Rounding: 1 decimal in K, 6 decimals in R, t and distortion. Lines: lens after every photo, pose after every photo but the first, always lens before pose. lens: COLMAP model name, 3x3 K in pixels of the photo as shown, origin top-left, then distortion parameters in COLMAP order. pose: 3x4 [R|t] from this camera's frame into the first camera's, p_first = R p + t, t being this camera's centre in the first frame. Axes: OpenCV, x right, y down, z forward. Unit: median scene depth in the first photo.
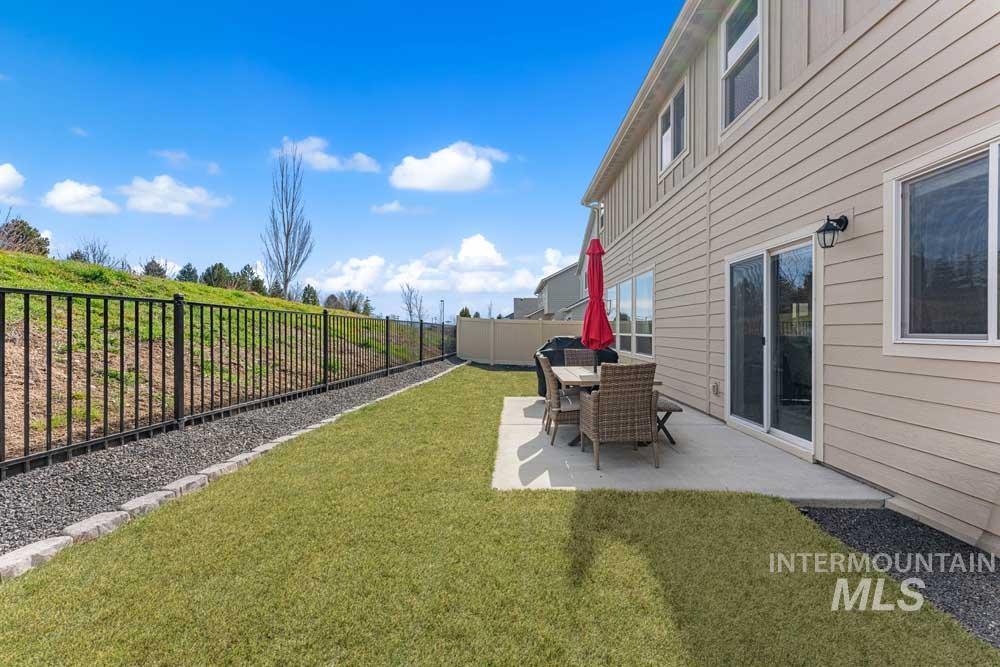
lens RADIAL K [[409.0, 0, 502.3], [0, 409.0, 331.9], [0, 0, 1]] dist [0.000598, -0.000802]
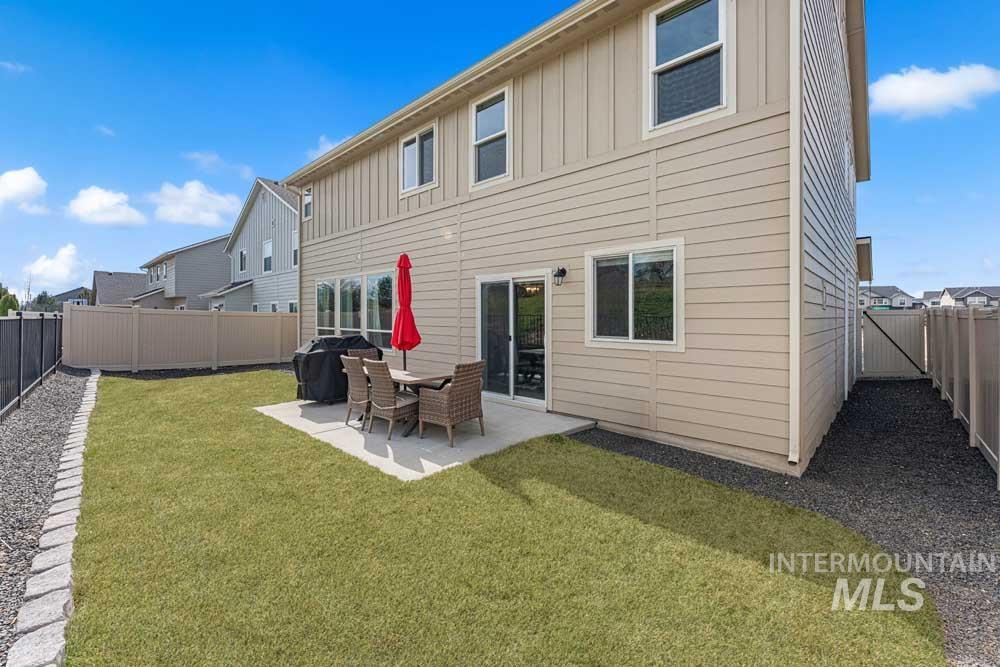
lens RADIAL K [[409.0, 0, 514.8], [0, 409.0, 314.4], [0, 0, 1]] dist [0.000598, -0.000802]
pose [[0.654778, 0.002119, 0.755819, -0.606046], [0.001718, 0.999989, -0.004292, -0.074304], [-0.755820, 0.004109, 0.654767, 0.009602]]
